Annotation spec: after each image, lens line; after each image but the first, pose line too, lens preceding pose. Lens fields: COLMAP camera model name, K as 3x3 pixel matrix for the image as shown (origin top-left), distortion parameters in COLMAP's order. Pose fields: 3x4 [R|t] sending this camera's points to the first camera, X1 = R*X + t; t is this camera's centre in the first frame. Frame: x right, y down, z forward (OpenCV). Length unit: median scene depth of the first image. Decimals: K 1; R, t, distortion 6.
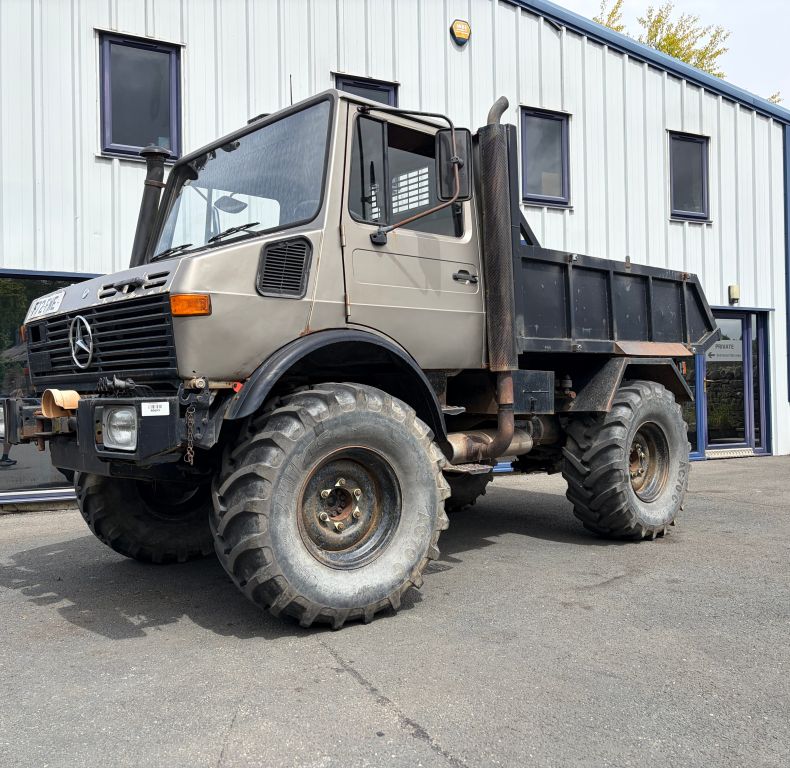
lens RADIAL K [[803.9, 0, 394.1], [0, 803.9, 406.3], [0, 0, 1]] dist [0.014755, -0.015643]
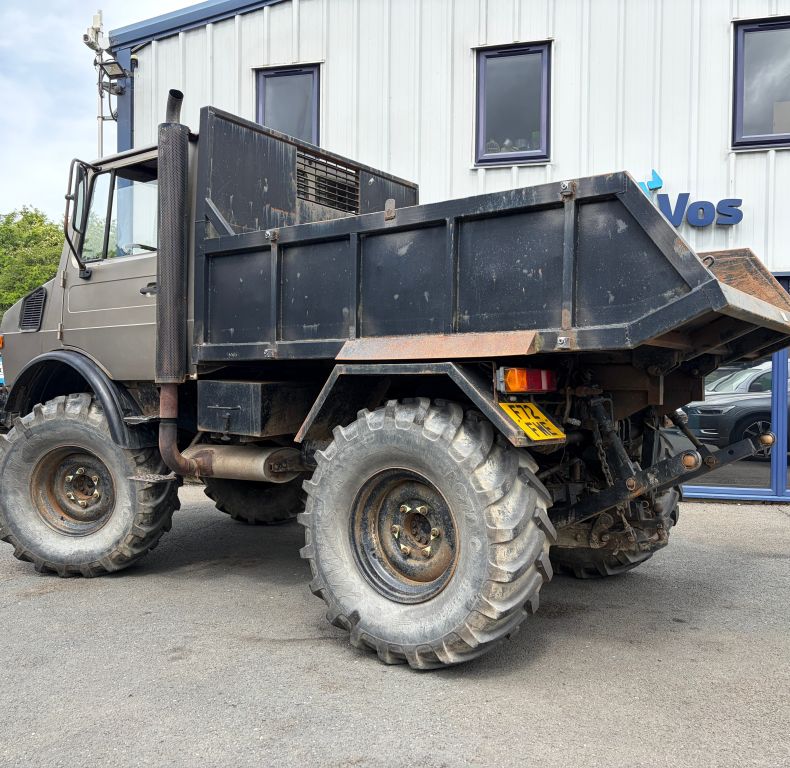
lens RADIAL K [[776.9, 0, 395.0], [0, 776.9, 384.0], [0, 0, 1]] dist [0.060022, -0.061715]
pose [[0.198058, 0.017030, -0.980042, 1.118319], [-0.030912, 0.999460, 0.011120, -0.063595], [0.979703, 0.028093, 0.198478, 1.113659]]
